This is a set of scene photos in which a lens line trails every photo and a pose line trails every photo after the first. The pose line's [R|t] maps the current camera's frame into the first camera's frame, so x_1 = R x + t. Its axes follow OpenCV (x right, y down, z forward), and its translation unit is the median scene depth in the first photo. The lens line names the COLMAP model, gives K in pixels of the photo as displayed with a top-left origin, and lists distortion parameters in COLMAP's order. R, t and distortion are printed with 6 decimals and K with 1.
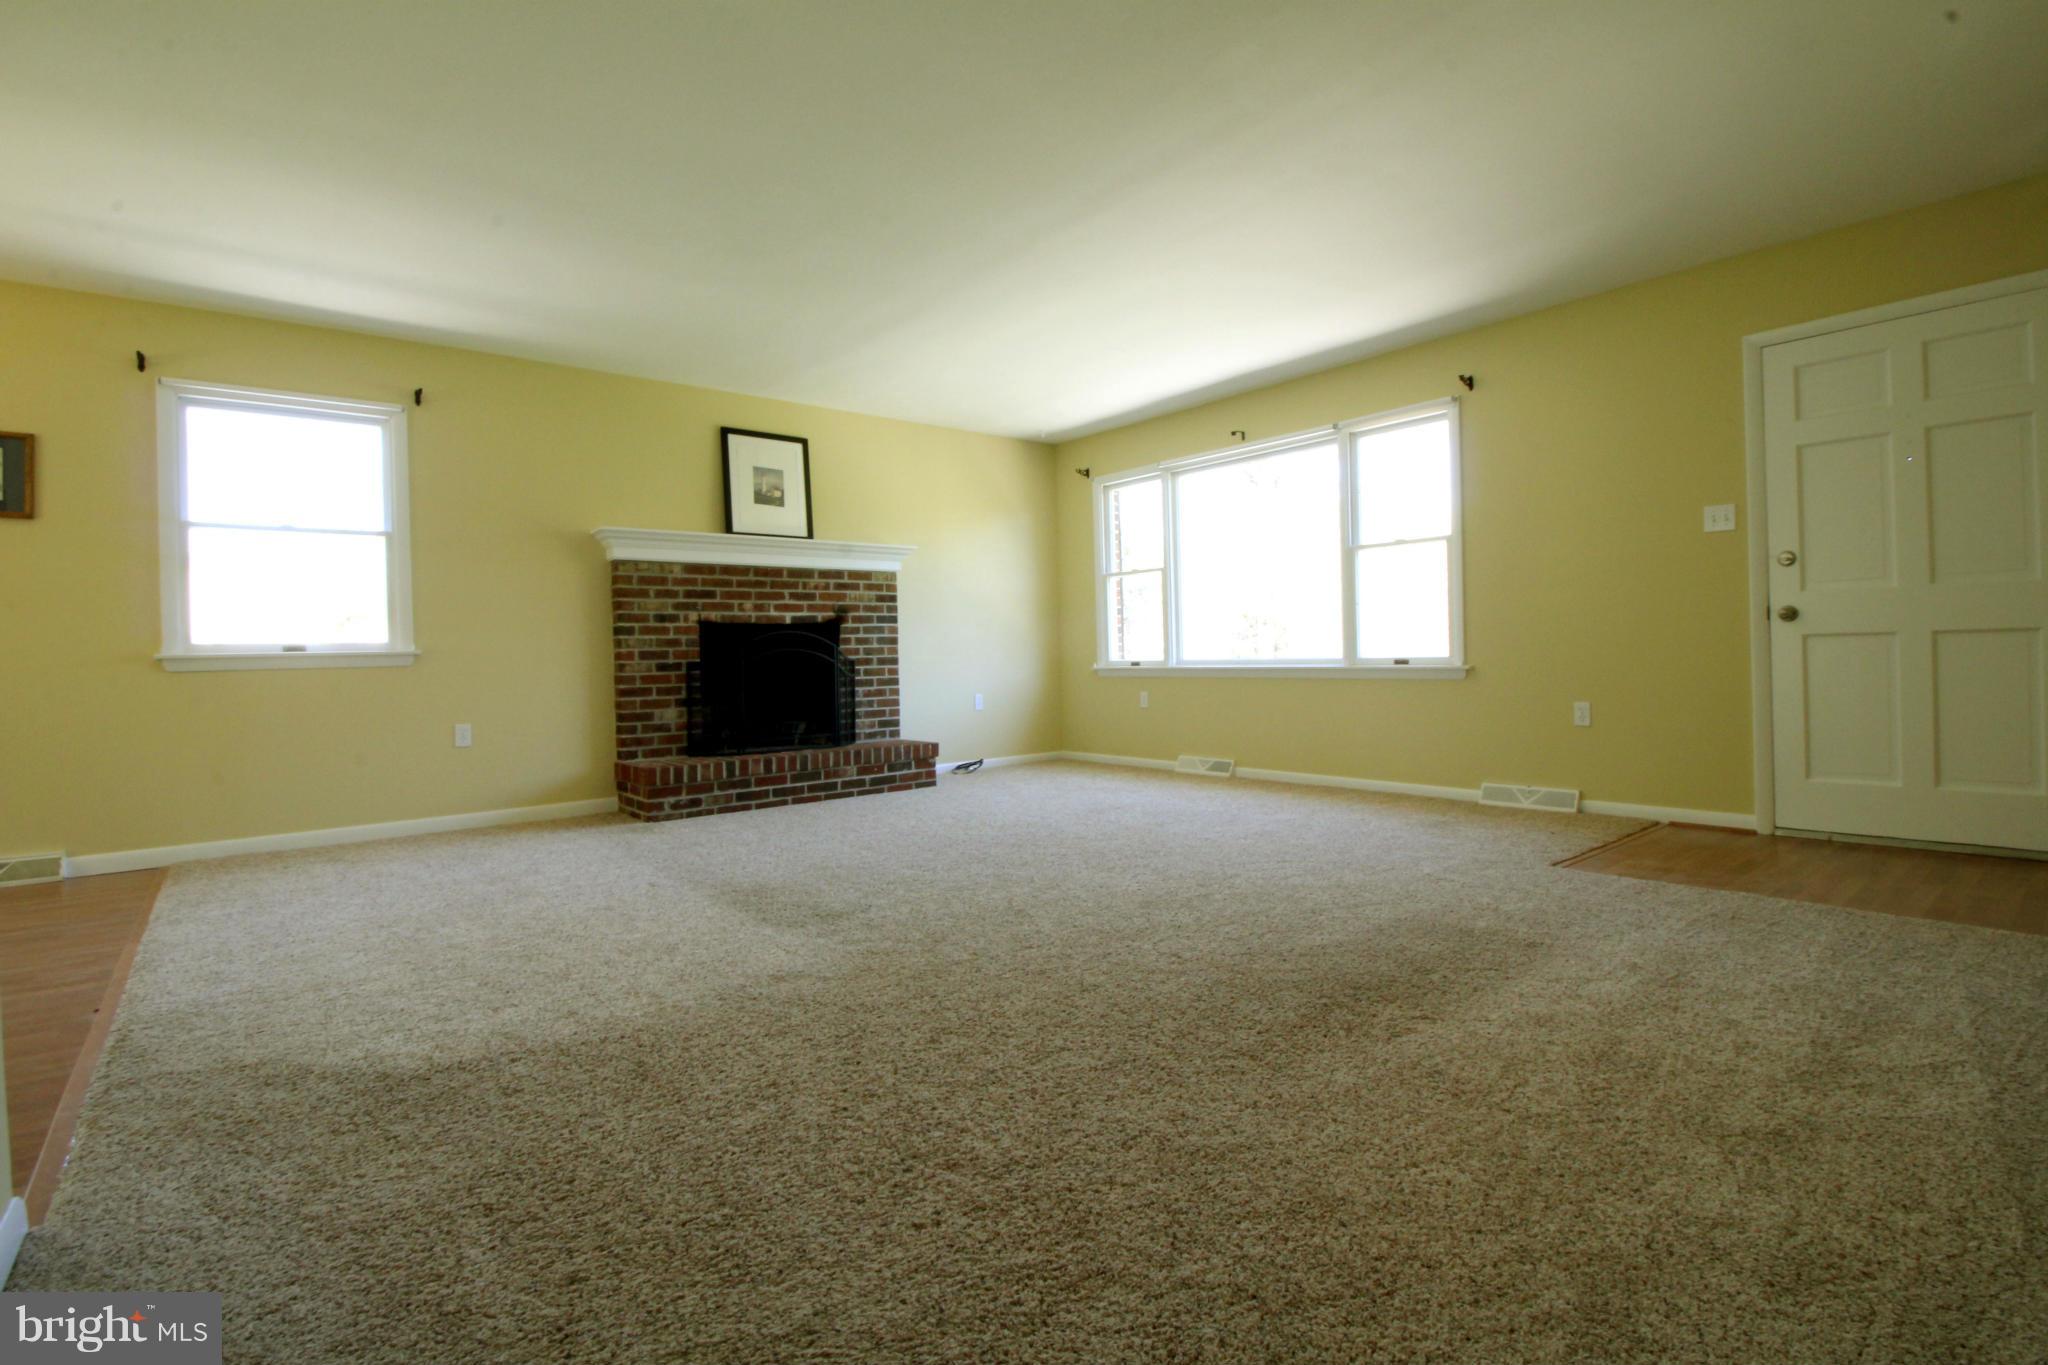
lens RADIAL K [[955.7, 0, 1027.8], [0, 955.7, 649.5], [0, 0, 1]] dist [-0.000794, -0.012180]
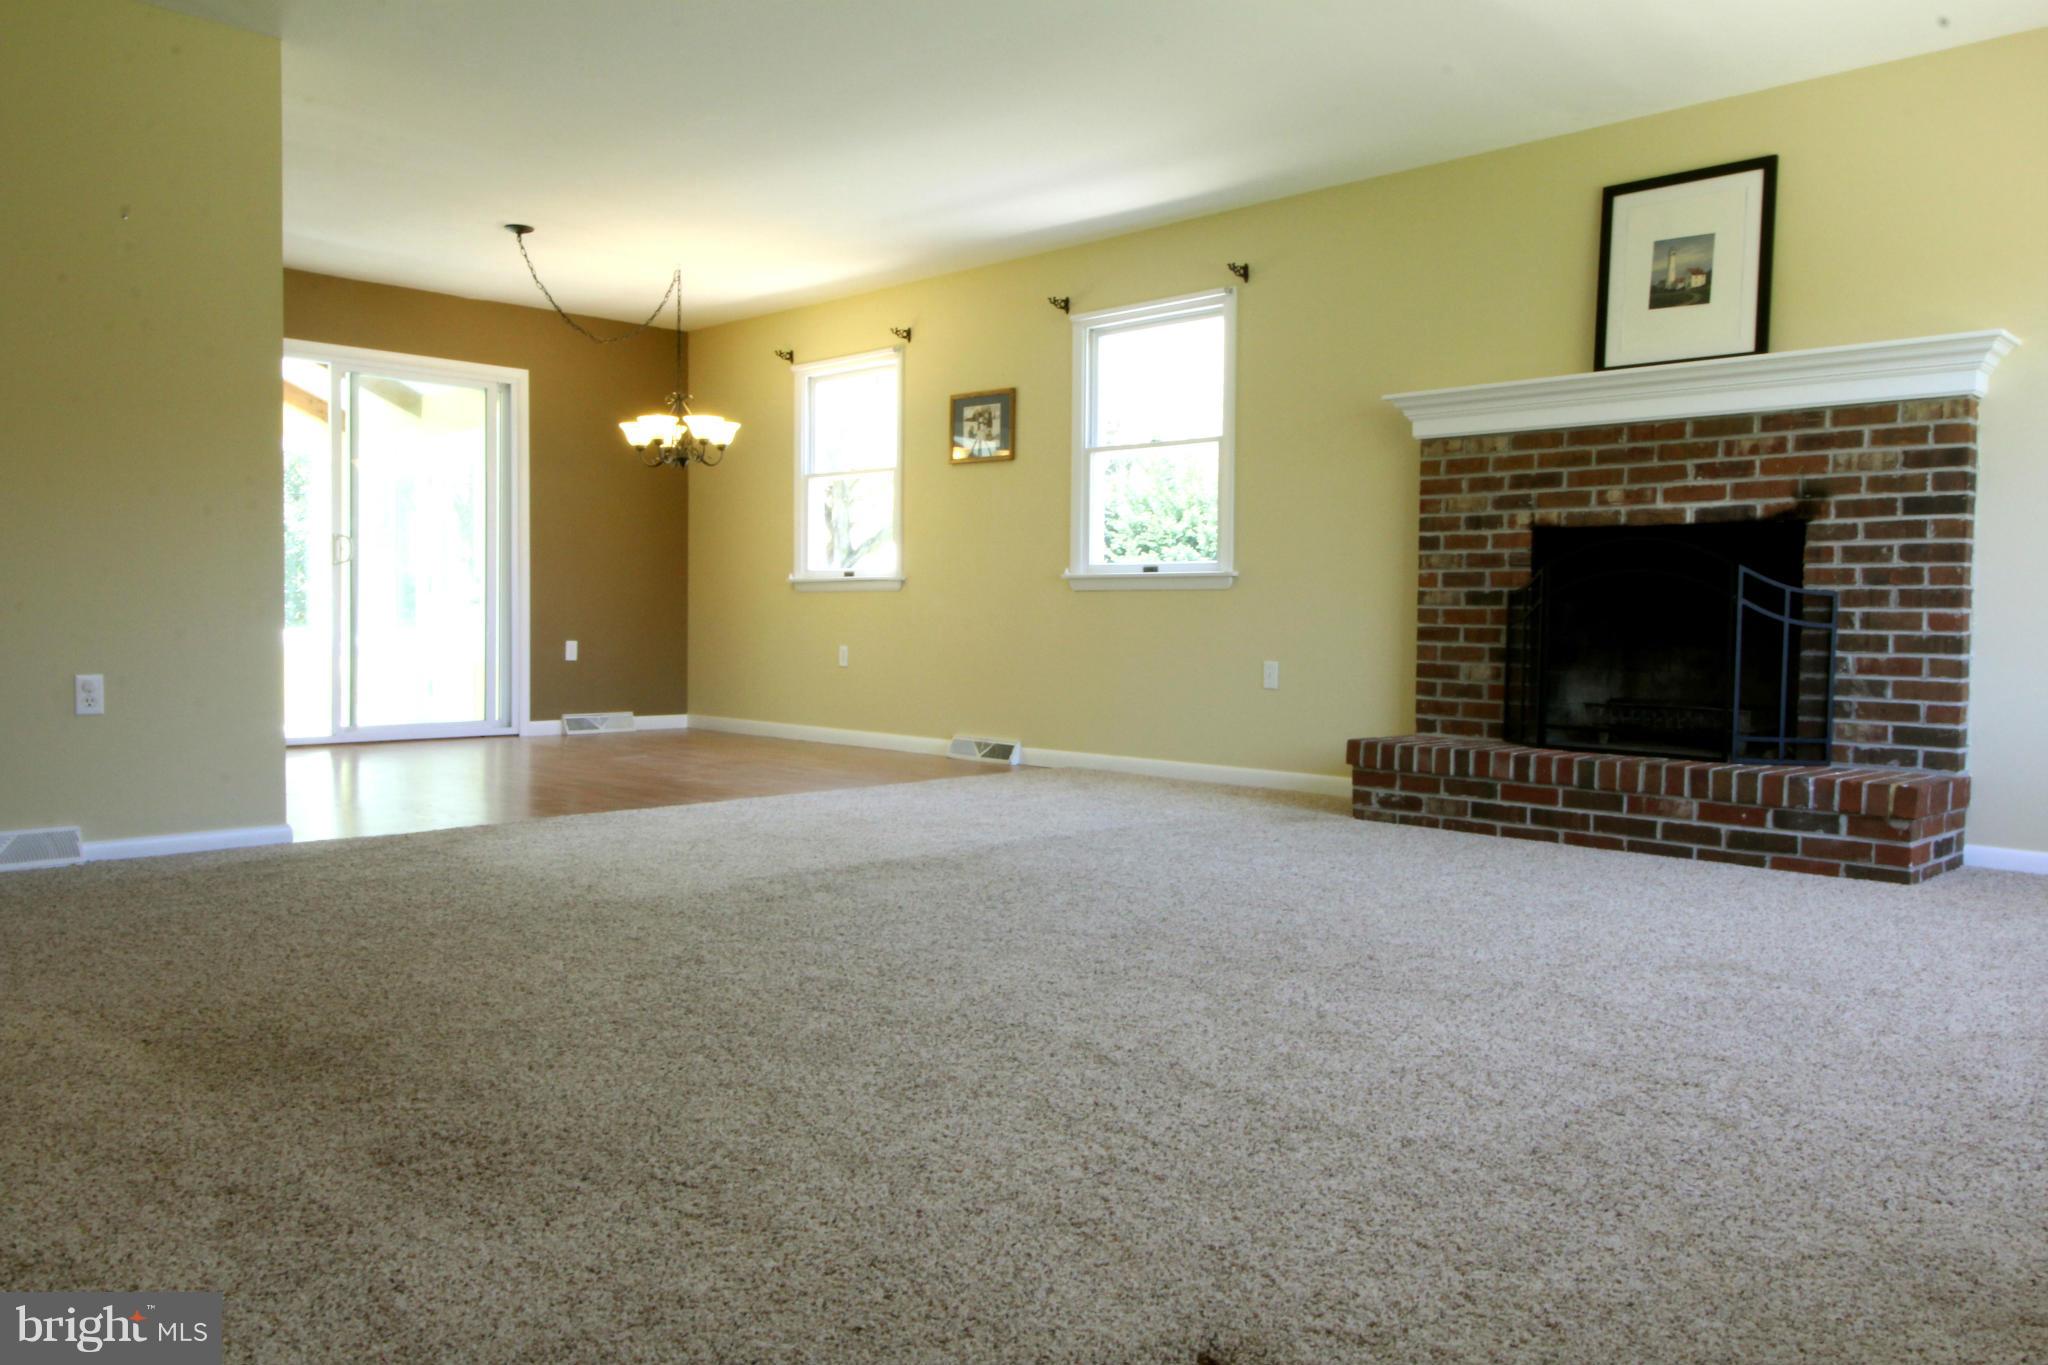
lens RADIAL K [[1476.9, 0, 1023.3], [0, 1476.9, 662.8], [0, 0, 1]] dist [0.004346, -0.000200]
pose [[0.105276, 0.056465, -0.992839, 0.566163], [-0.010995, 0.998392, 0.055615, 0.009547], [0.994382, 0.005061, 0.105727, 0.569433]]
